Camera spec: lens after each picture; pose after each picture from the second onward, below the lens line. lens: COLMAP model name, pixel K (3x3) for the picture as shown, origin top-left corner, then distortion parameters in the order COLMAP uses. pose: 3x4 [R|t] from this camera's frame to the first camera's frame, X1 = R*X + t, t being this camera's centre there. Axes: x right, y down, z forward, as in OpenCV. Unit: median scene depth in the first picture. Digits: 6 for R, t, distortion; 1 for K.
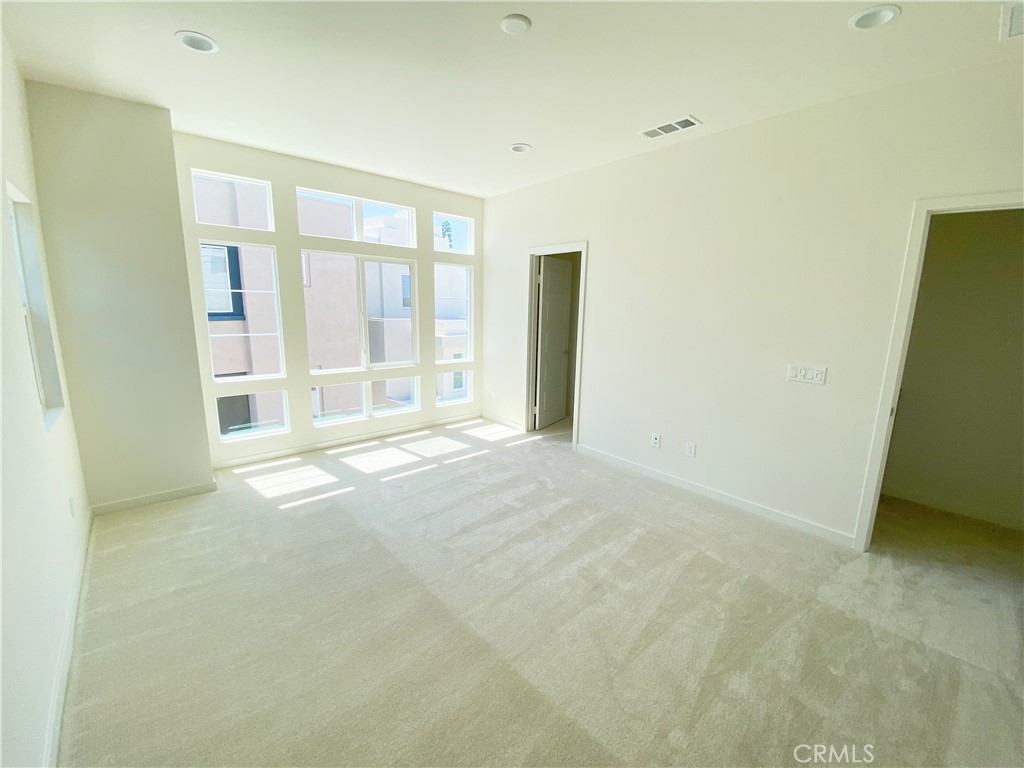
lens RADIAL K [[418.0, 0, 513.6], [0, 418.0, 376.7], [0, 0, 1]] dist [-0.012139, -0.007683]
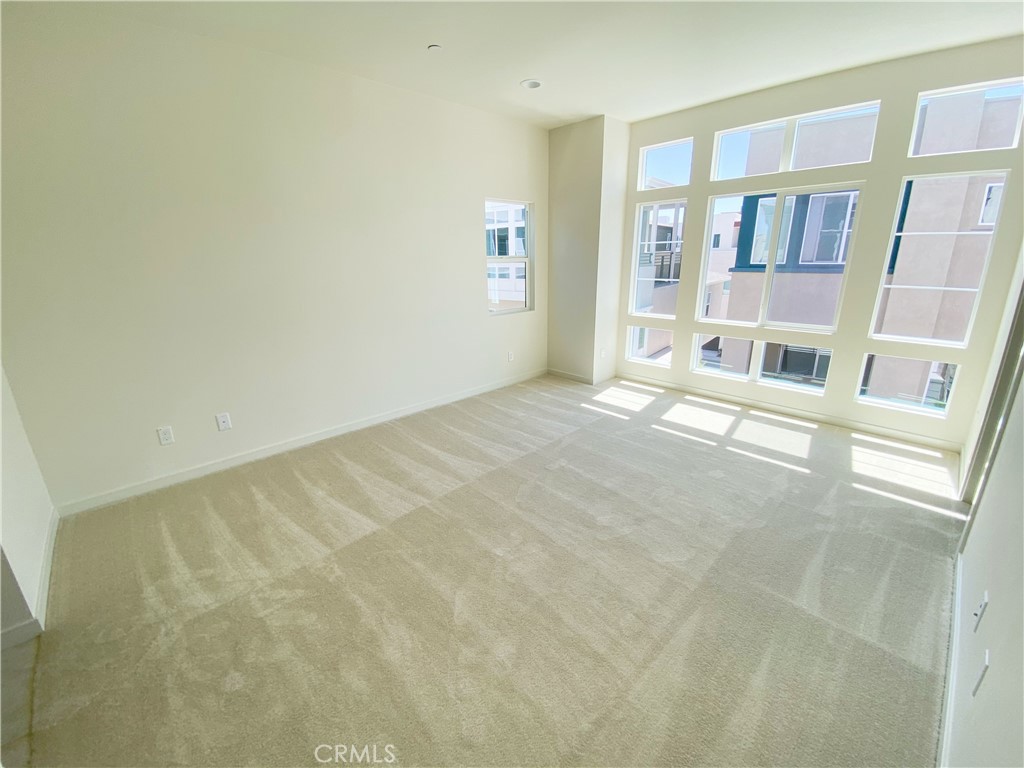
lens RADIAL K [[418.0, 0, 515.9], [0, 418.0, 390.0], [0, 0, 1]] dist [-0.012139, -0.007683]
pose [[0.019519, 0.288869, -0.957170, 0.540799], [-0.143402, 0.948262, 0.283256, -0.070245], [0.989472, 0.131731, 0.059934, 0.486340]]
